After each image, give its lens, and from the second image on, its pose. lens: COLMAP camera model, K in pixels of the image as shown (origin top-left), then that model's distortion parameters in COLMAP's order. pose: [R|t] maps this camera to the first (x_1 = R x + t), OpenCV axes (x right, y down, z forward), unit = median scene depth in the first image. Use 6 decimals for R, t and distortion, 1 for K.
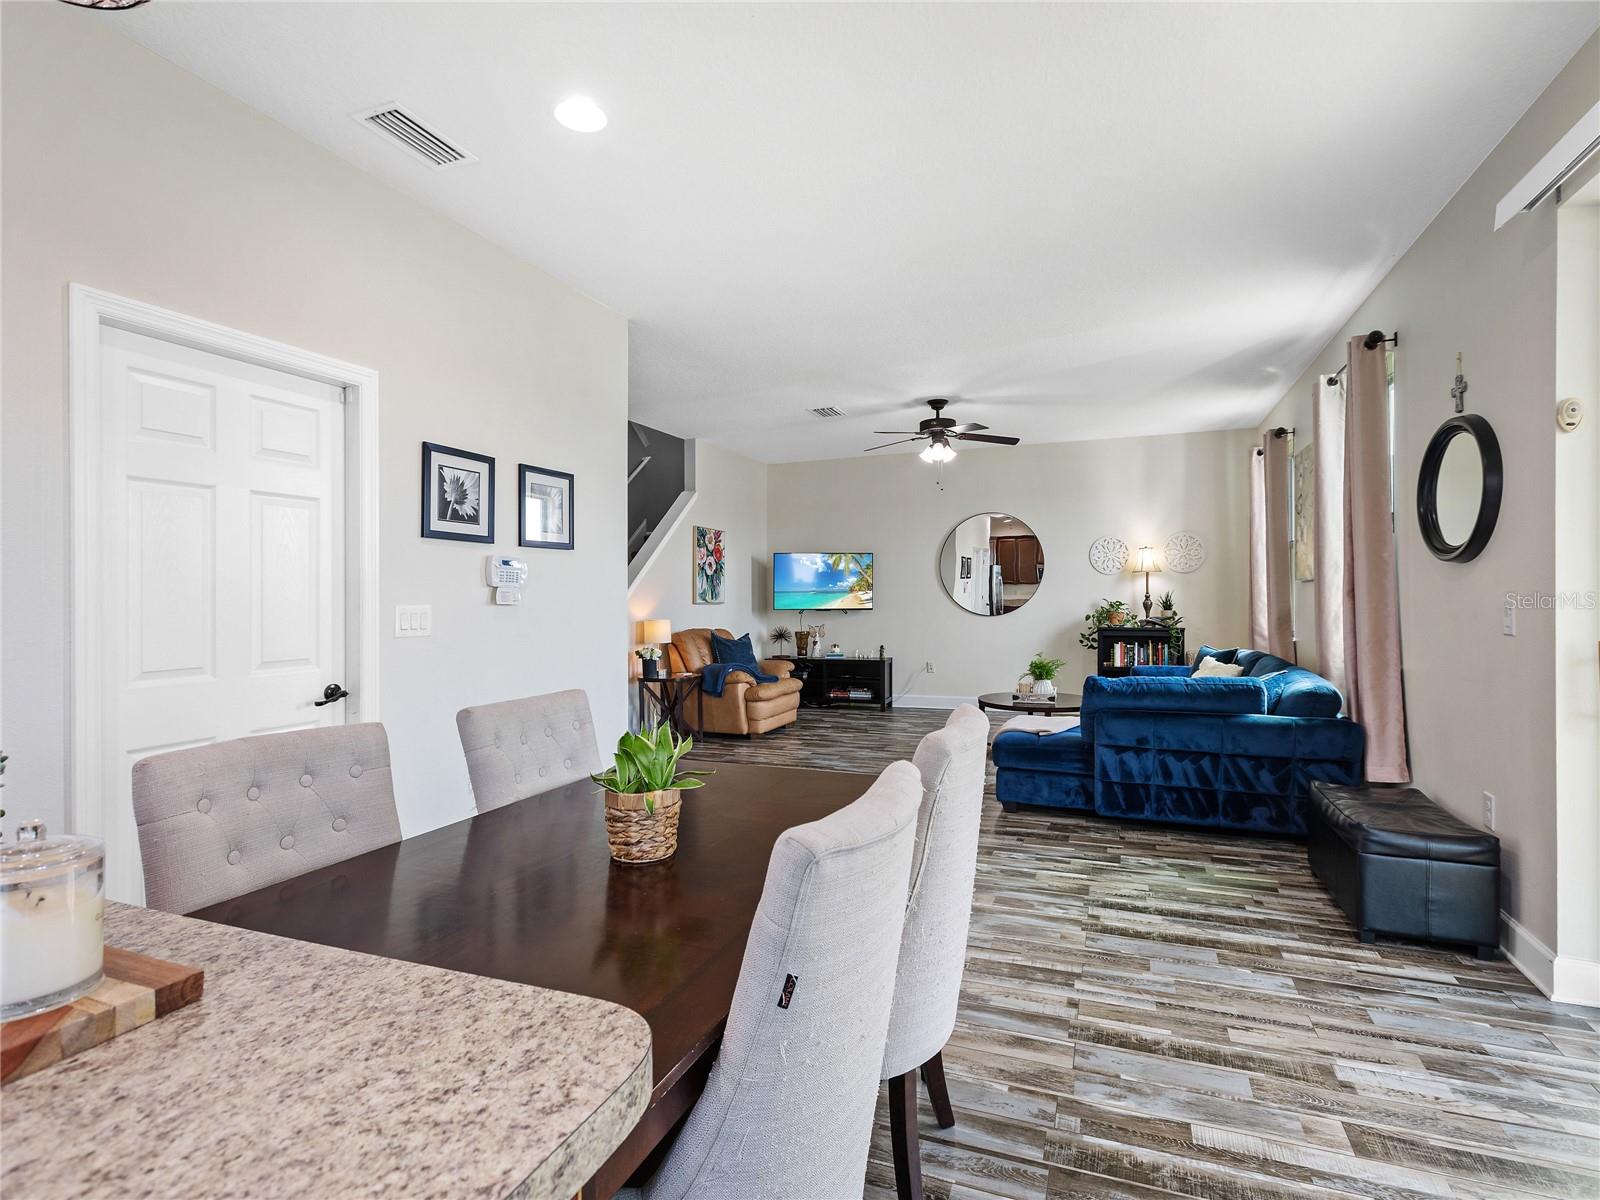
lens RADIAL K [[805.6, 0, 807.0], [0, 805.6, 564.8], [0, 0, 1]] dist [-0.000064, -0.001326]
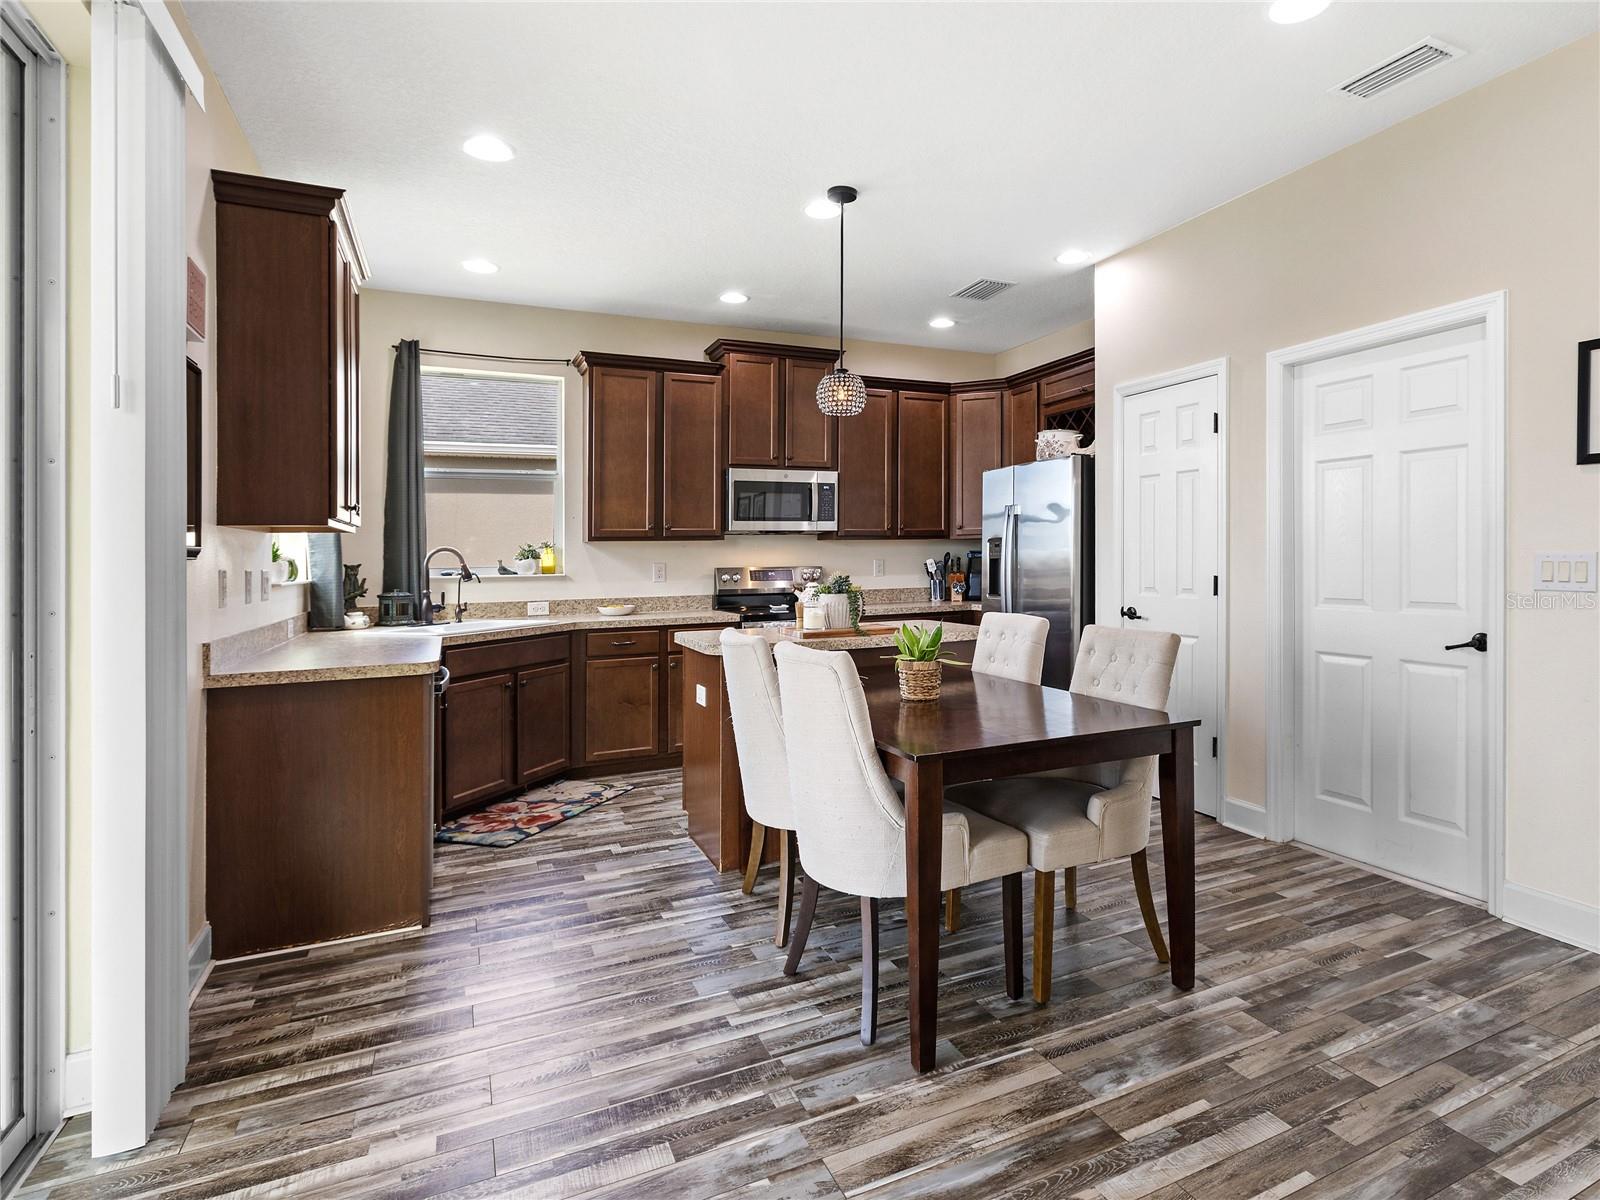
lens RADIAL K [[859.6, 0, 886.4], [0, 859.6, 559.1], [0, 0, 1]] dist [-0.000584, 0.001339]
pose [[-0.671935, 0.019673, -0.740348, 0.290178], [0.047066, 0.998761, -0.016176, 0.018337], [0.739113, -0.045715, -0.672029, 0.529226]]
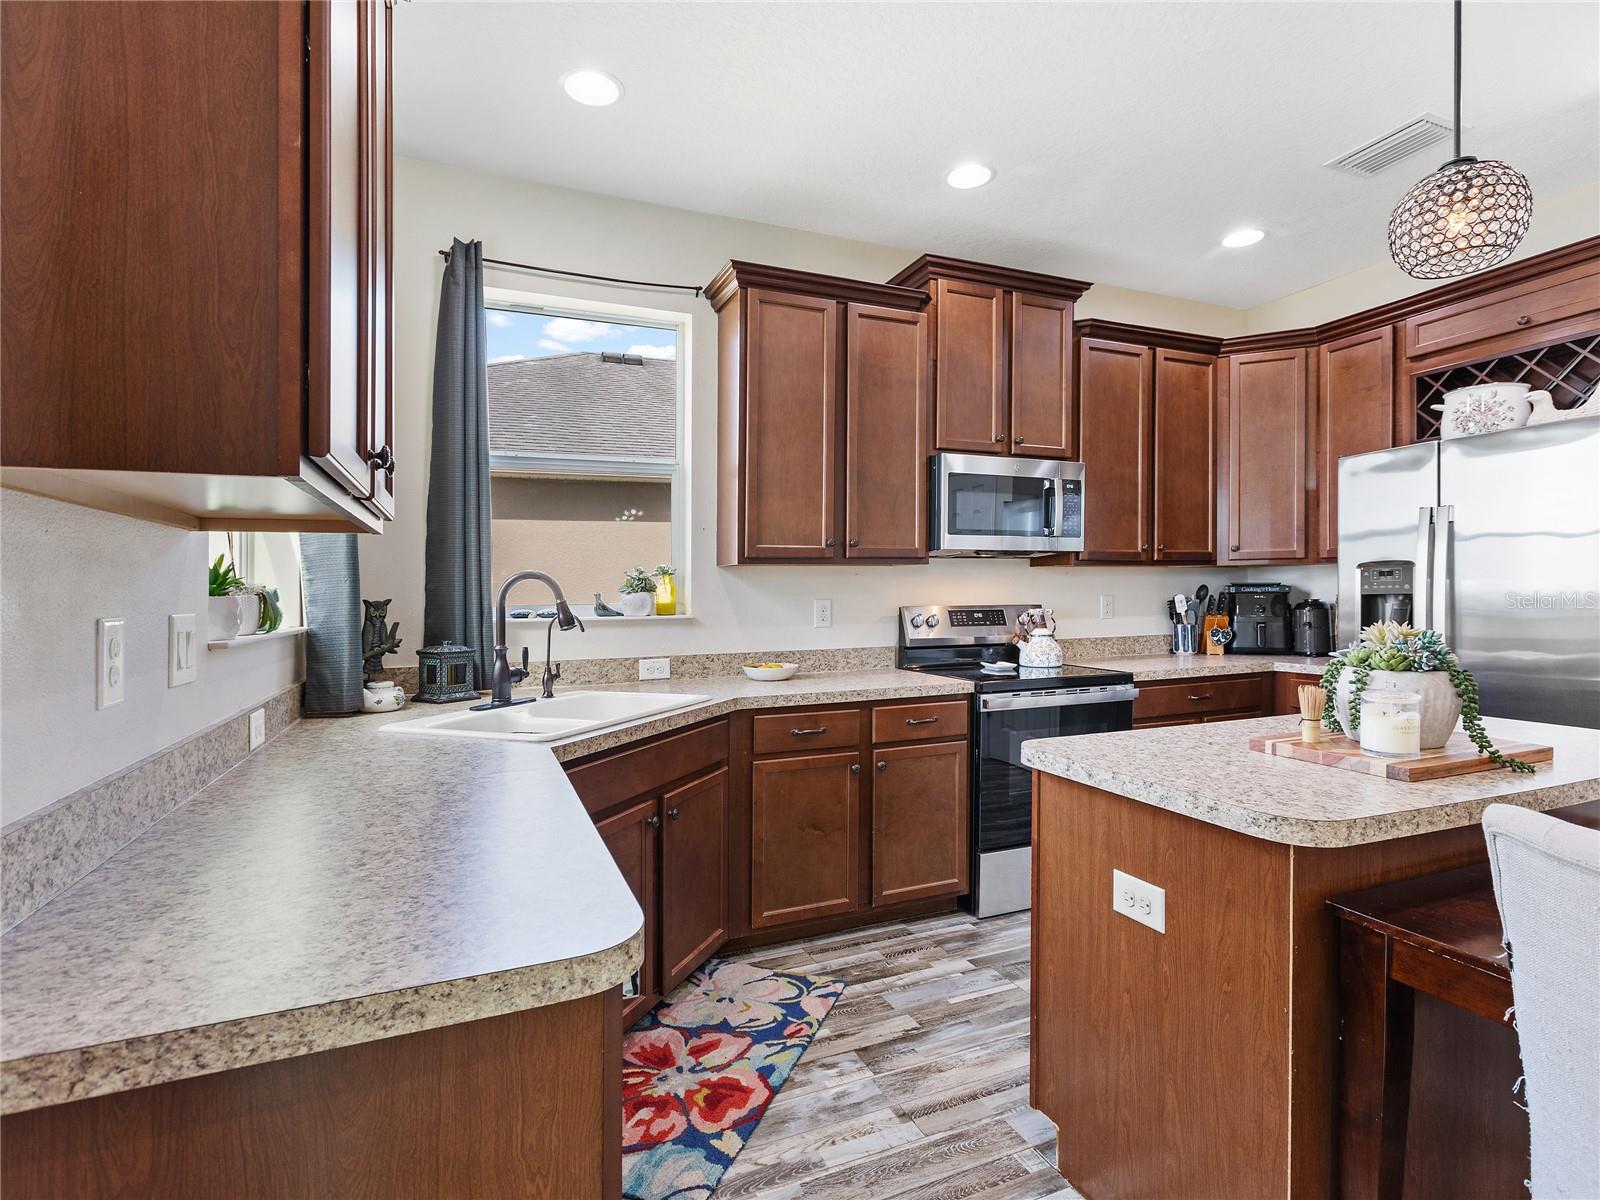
lens RADIAL K [[804.0, 0, 819.5], [0, 804.0, 594.8], [0, 0, 1]] dist [-0.002769, 0.000089]
pose [[-0.710747, 0.018292, -0.703209, 0.184377], [0.041862, 0.998990, -0.016326, 0.003480], [0.702201, -0.041041, -0.710795, 0.160355]]
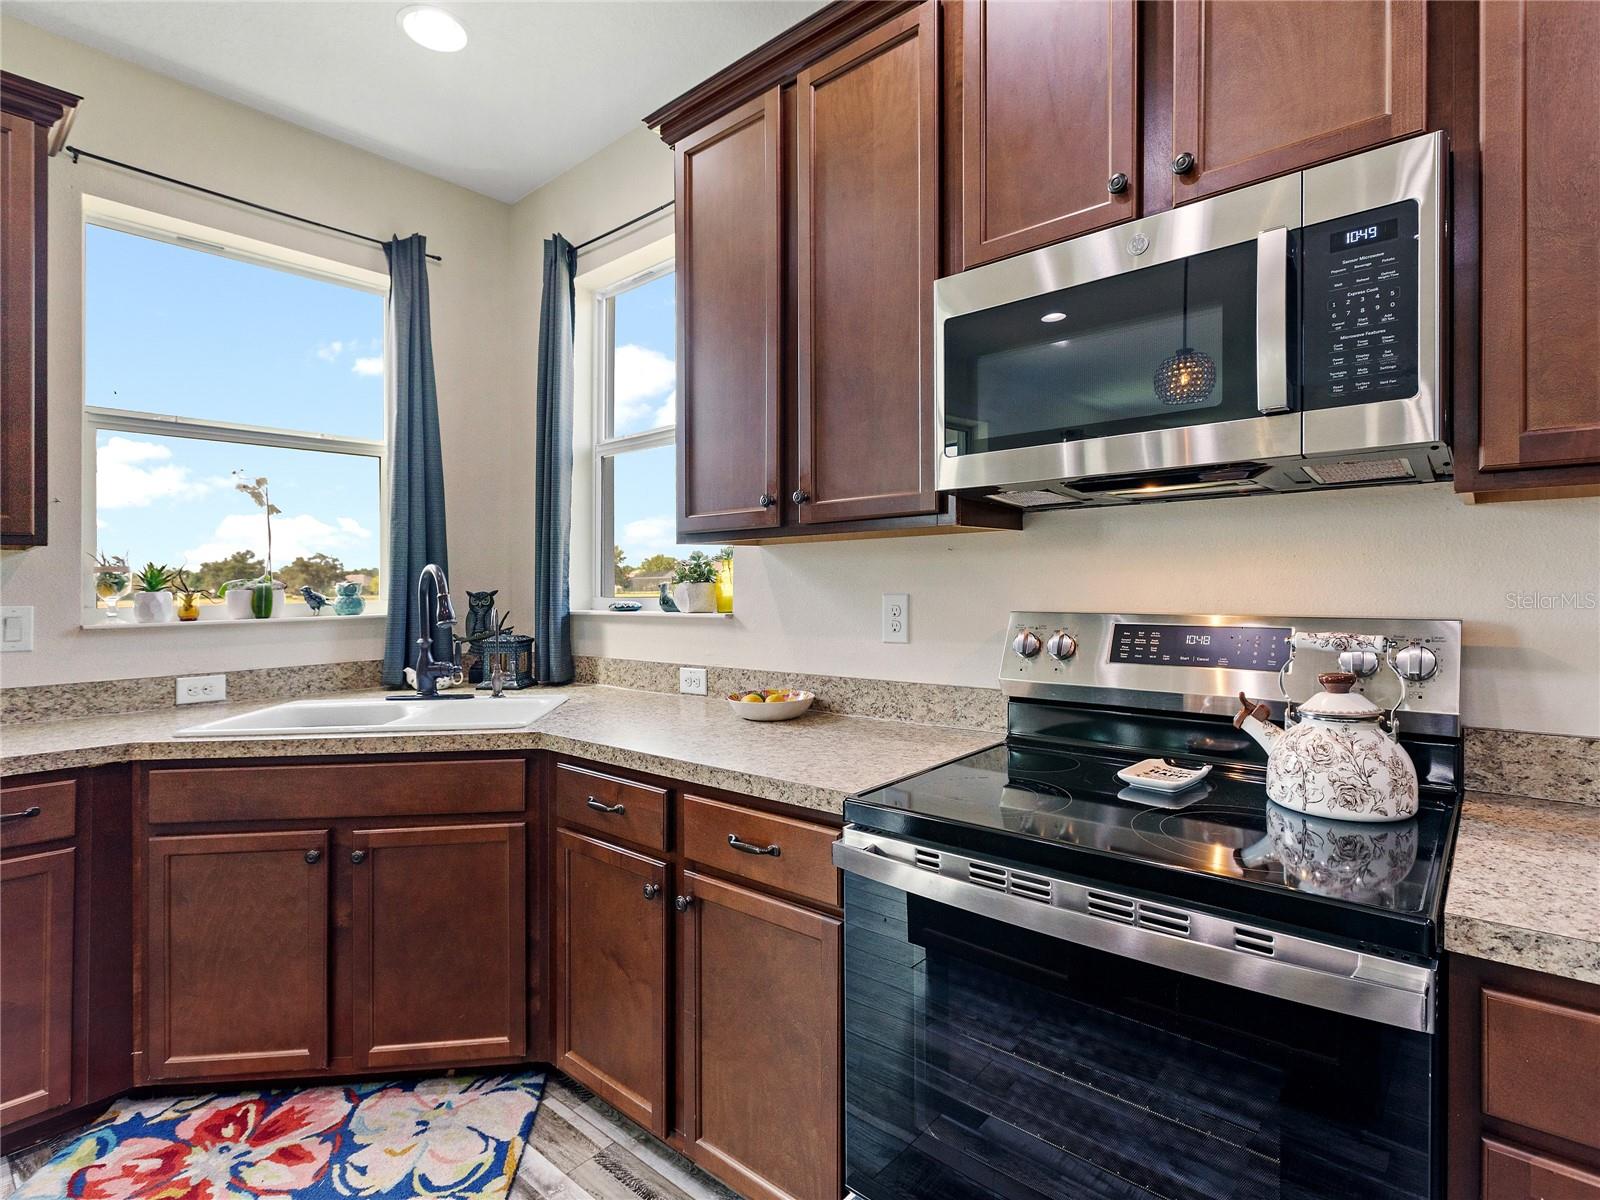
lens RADIAL K [[808.8, 0, 798.5], [0, 808.8, 578.2], [0, 0, 1]] dist [0.004481, -0.001440]
pose [[-0.940425, 0.024767, 0.339097, -0.269873], [0.011057, 0.999044, -0.042304, 0.004356], [-0.339821, -0.036035, -0.939800, 0.086639]]
